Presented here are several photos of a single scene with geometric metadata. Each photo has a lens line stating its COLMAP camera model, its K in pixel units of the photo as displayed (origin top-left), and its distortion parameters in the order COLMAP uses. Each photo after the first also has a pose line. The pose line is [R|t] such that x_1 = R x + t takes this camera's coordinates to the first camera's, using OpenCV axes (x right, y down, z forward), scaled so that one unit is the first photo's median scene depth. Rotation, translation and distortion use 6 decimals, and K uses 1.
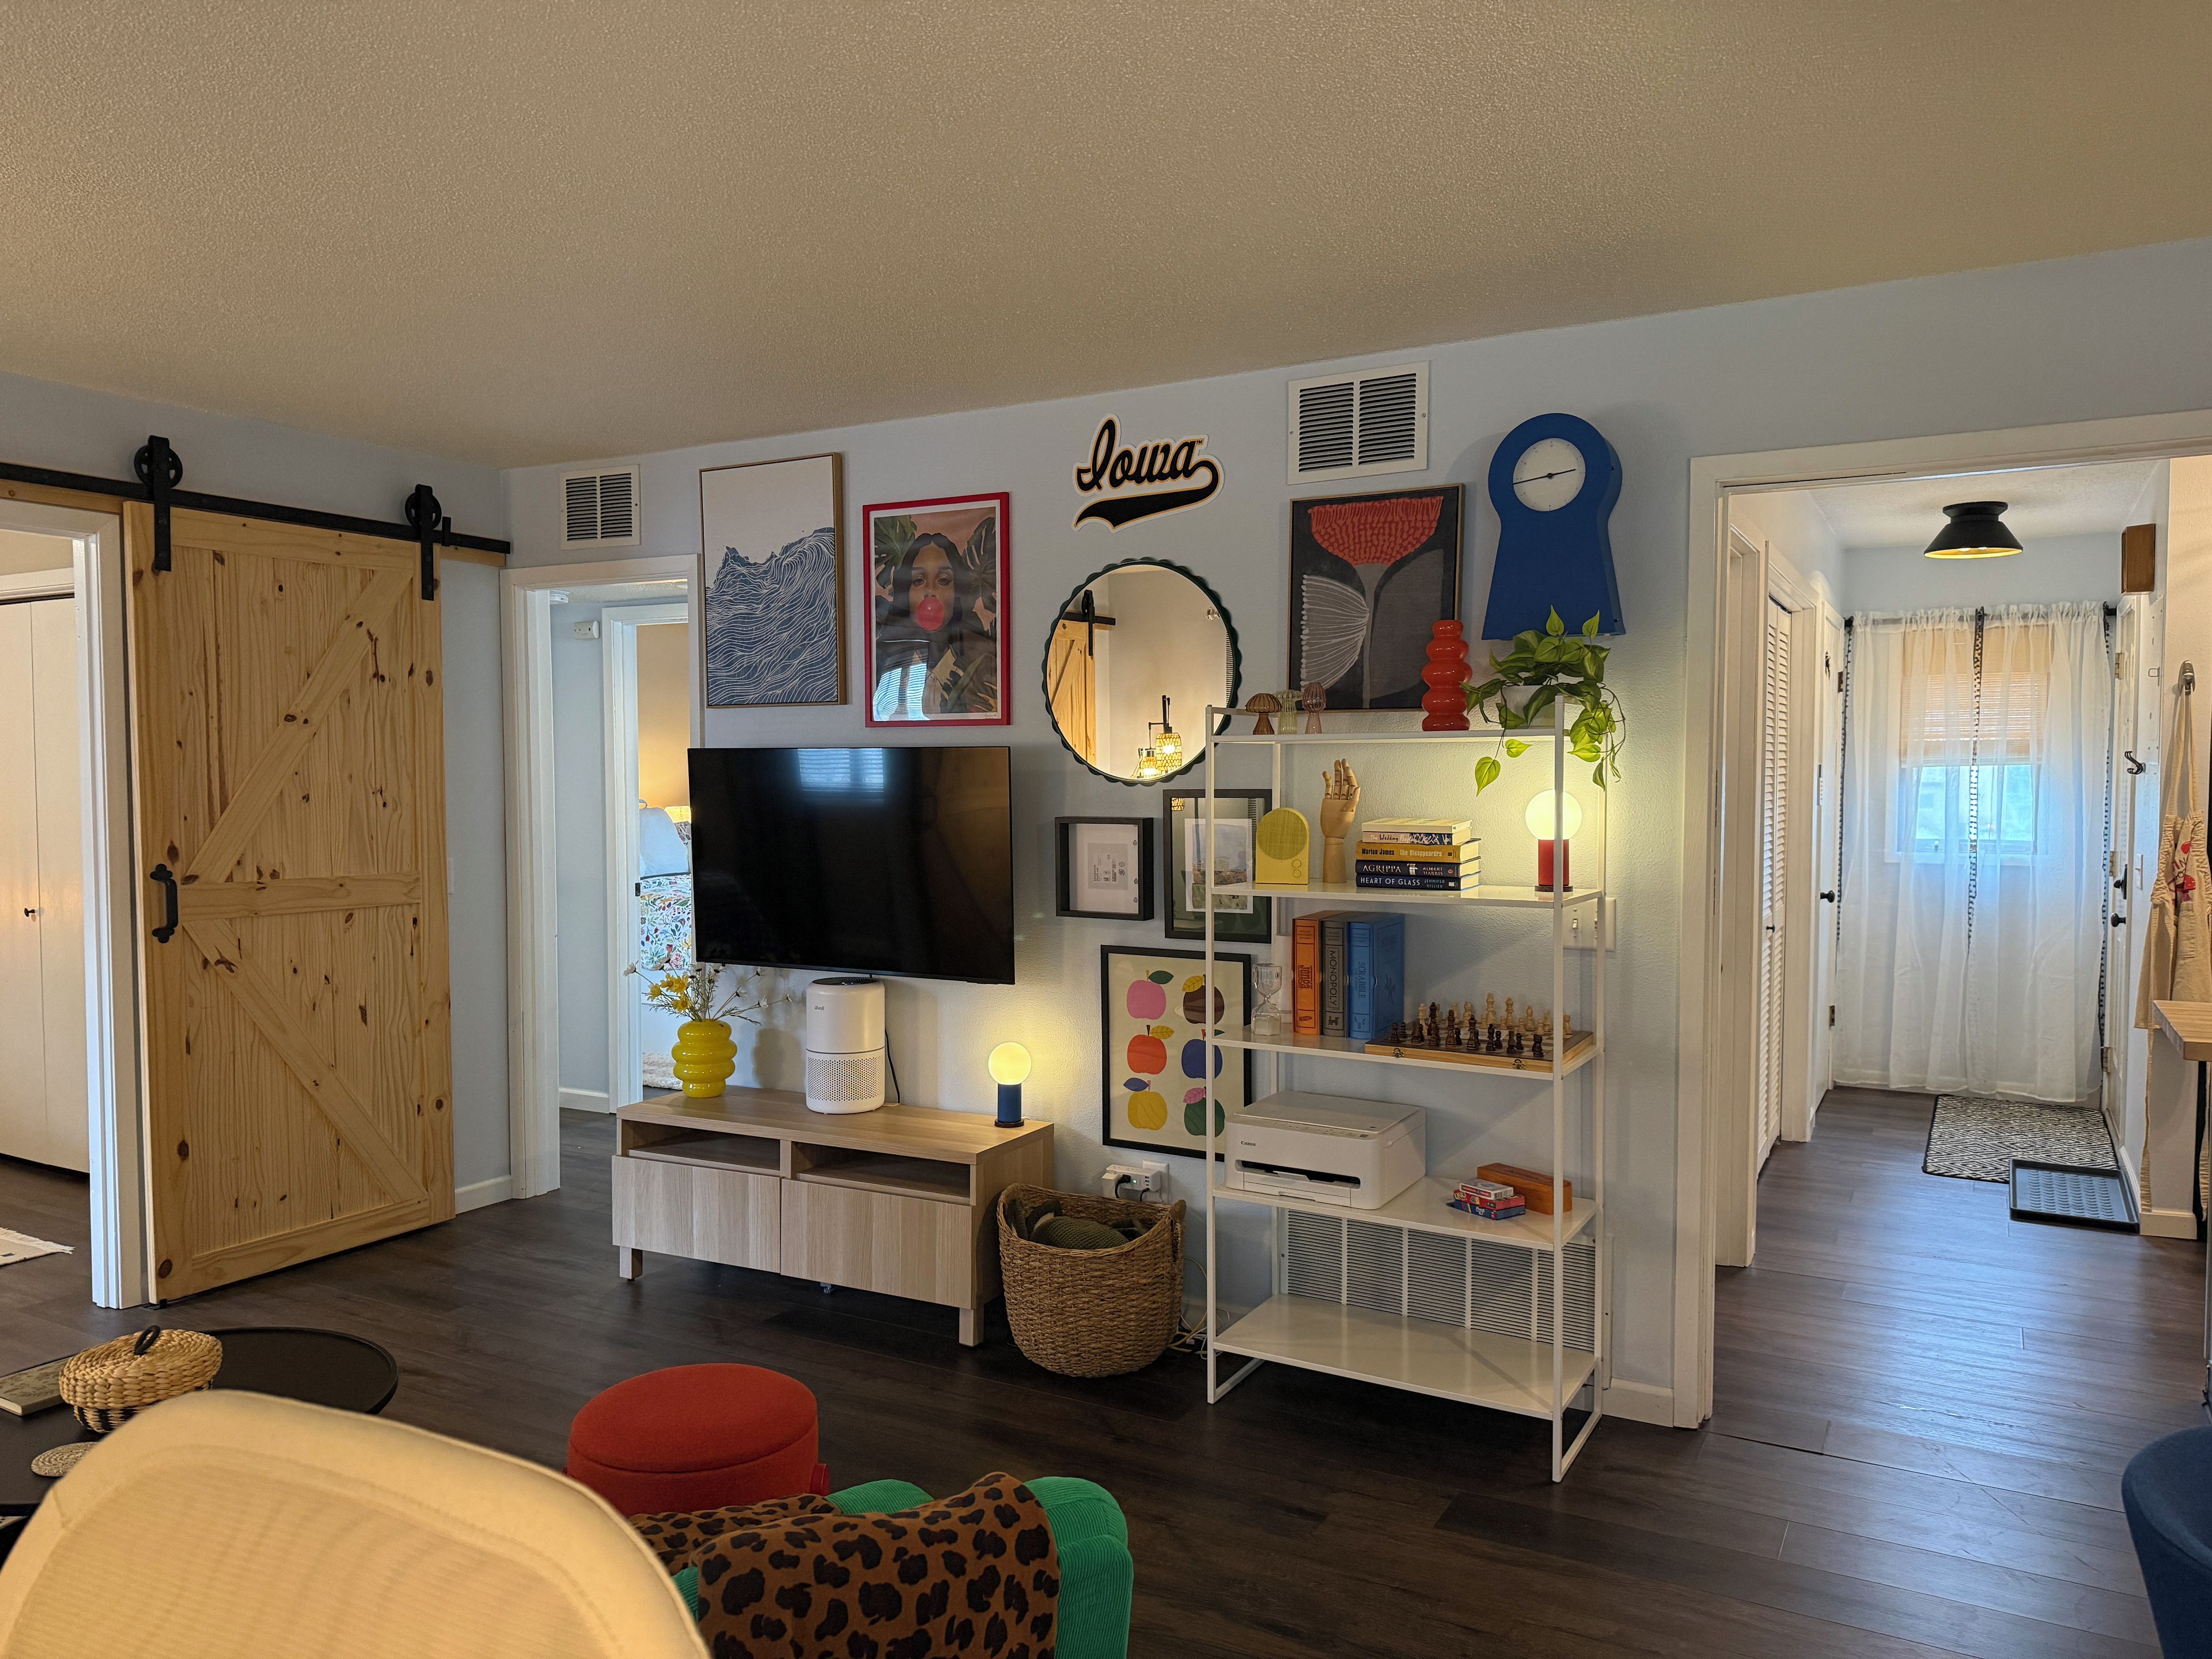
lens RADIAL K [[1570.4, 0, 1110.8], [0, 1570.4, 838.6], [0, 0, 1]] dist [0.009432, -0.003522]
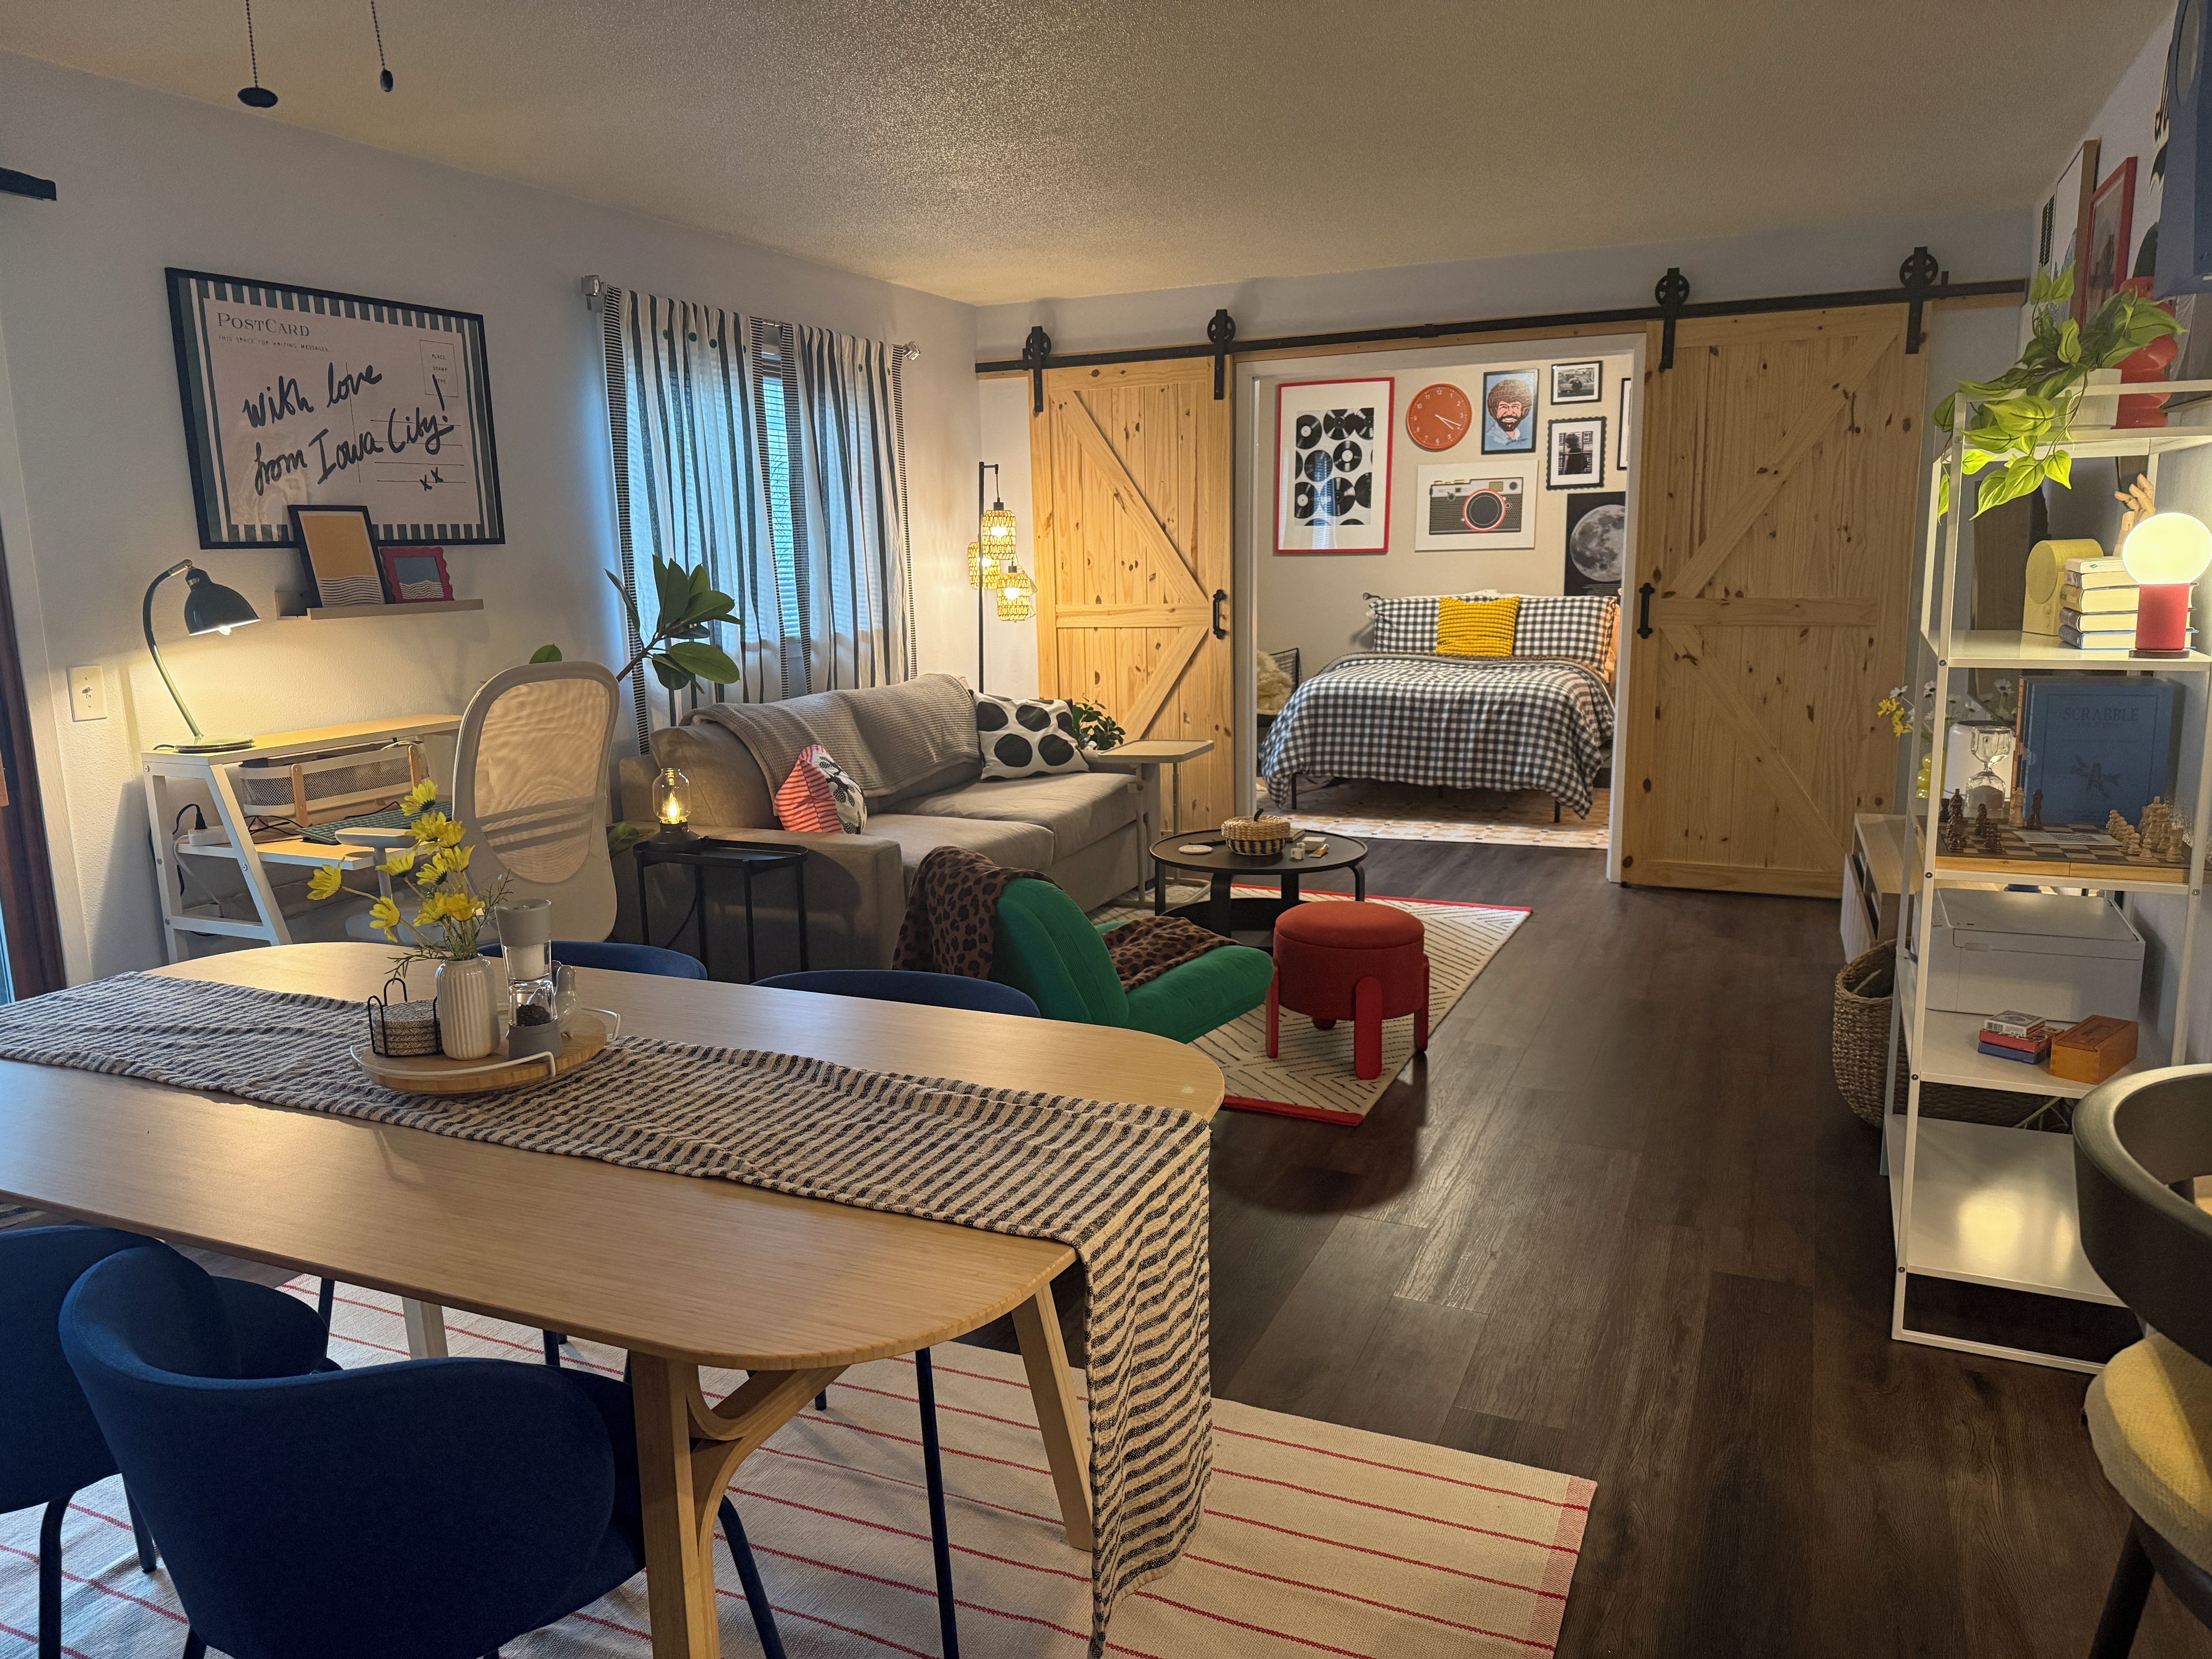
lens RADIAL K [[1570.4, 0, 1112.0], [0, 1570.4, 831.2], [0, 0, 1]] dist [0.009432, -0.003522]
pose [[0.094793, 0.172576, -0.980424, 0.724046], [-0.024633, 0.984964, 0.170993, 0.006083], [0.995192, 0.007941, 0.097619, 0.351484]]
